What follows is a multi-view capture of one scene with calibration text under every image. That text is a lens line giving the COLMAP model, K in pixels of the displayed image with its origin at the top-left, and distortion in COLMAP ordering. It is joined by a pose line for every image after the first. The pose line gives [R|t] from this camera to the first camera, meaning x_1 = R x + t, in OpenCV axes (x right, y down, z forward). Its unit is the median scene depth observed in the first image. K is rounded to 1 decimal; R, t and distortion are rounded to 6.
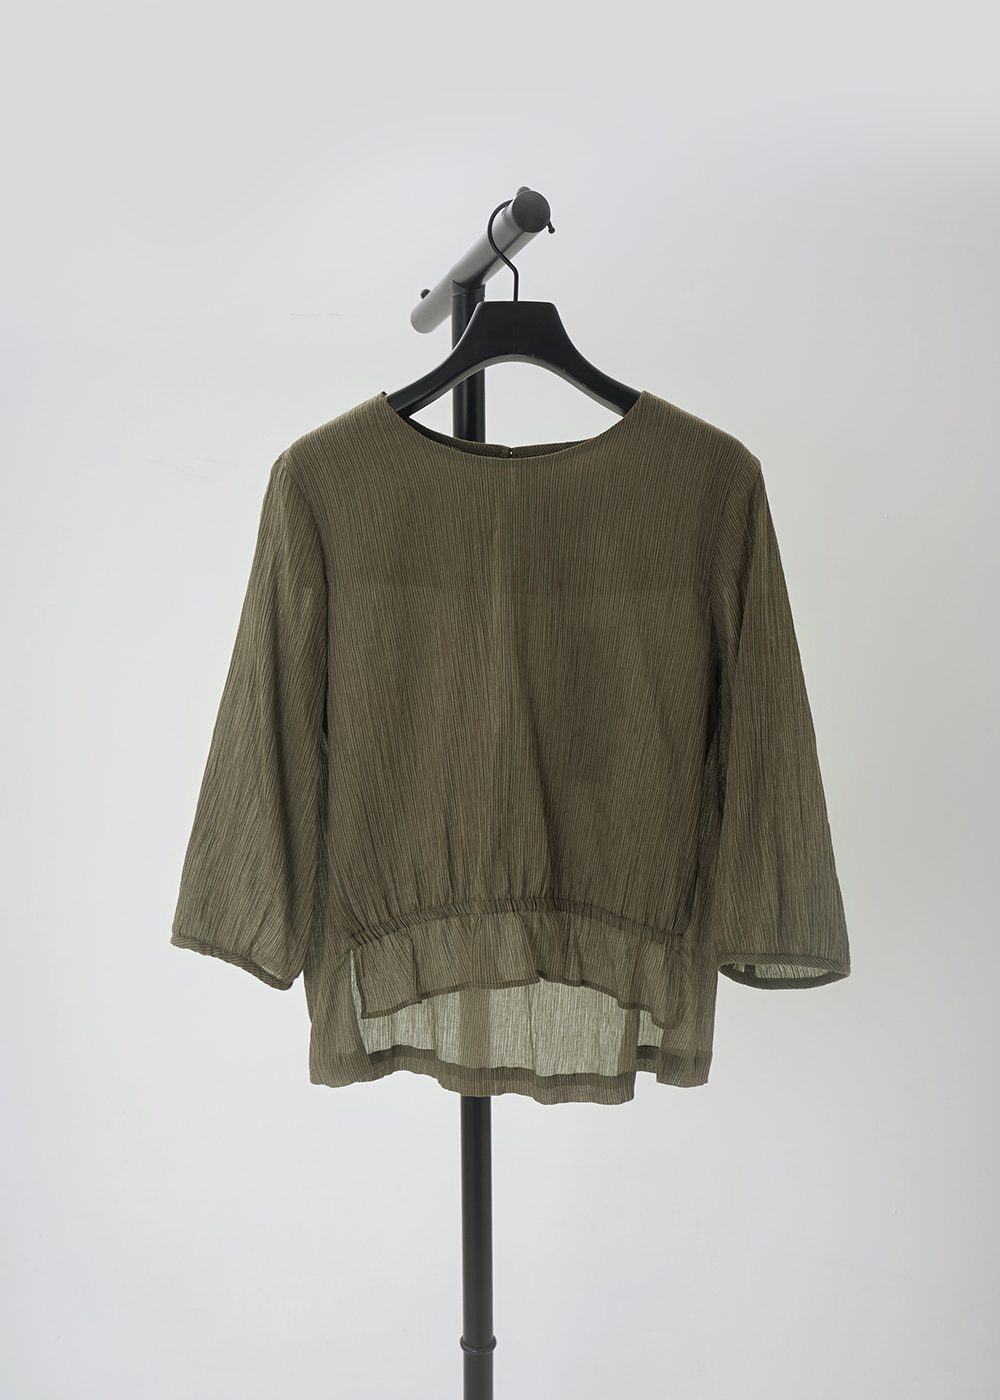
lens RADIAL K [[1248.8, 0, 500.7], [0, 1248.8, 634.7], [0, 0, 1]] dist [-0.026666, 0.014286]
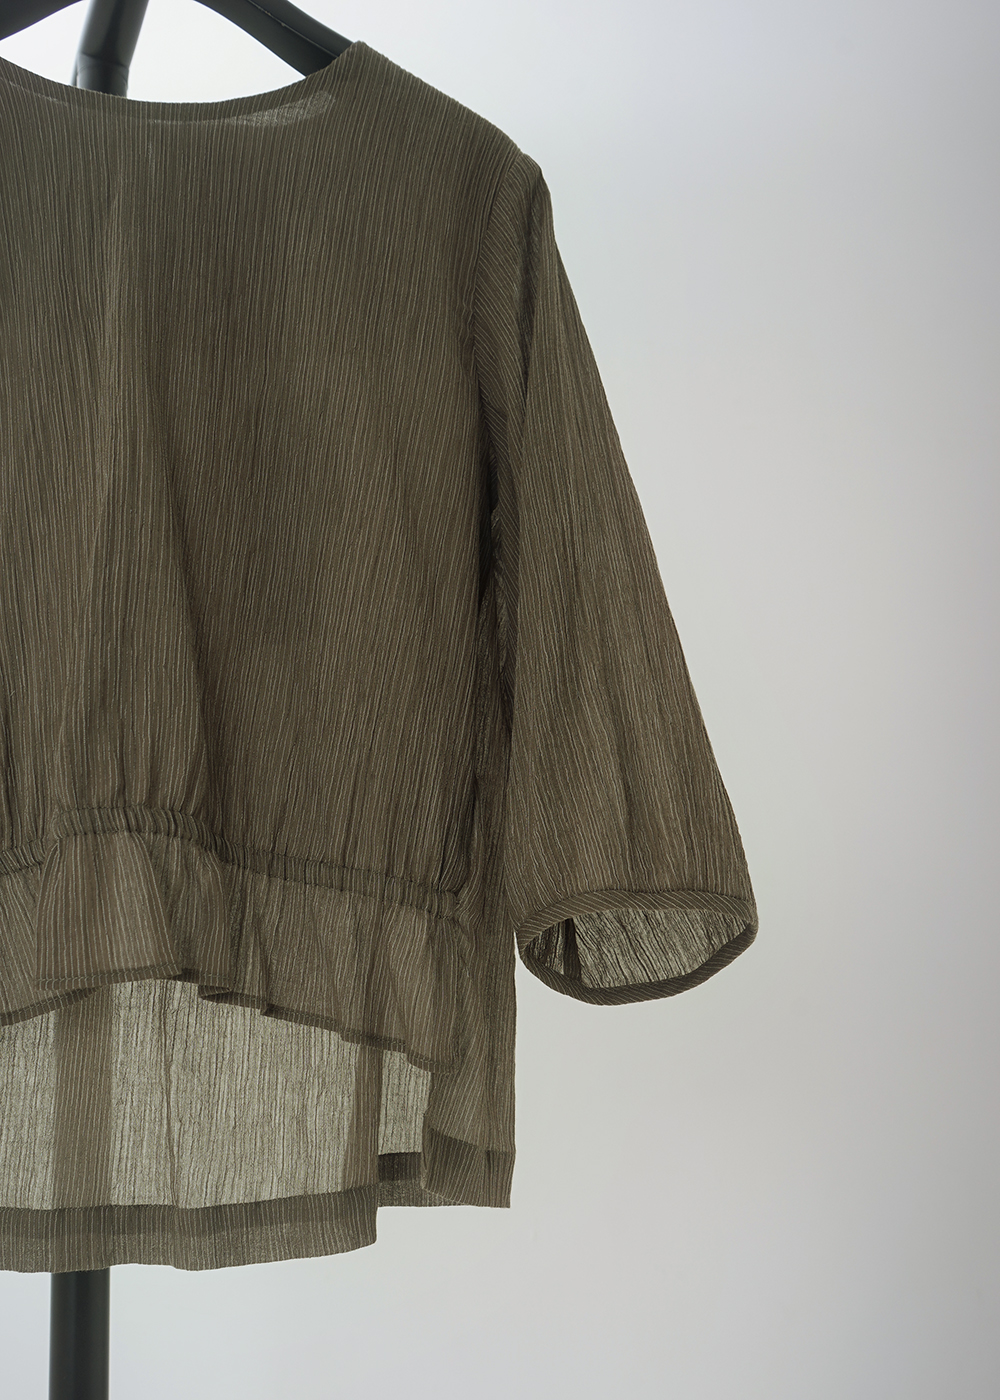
lens RADIAL K [[1248.8, 0, 527.6], [0, 1248.8, 638.1], [0, 0, 1]] dist [-0.026666, 0.014286]
pose [[0.967106, 0.008545, 0.254230, 0.036230], [0.059483, 0.964129, -0.258682, 0.277602], [-0.247321, 0.265296, 0.931907, 0.455308]]
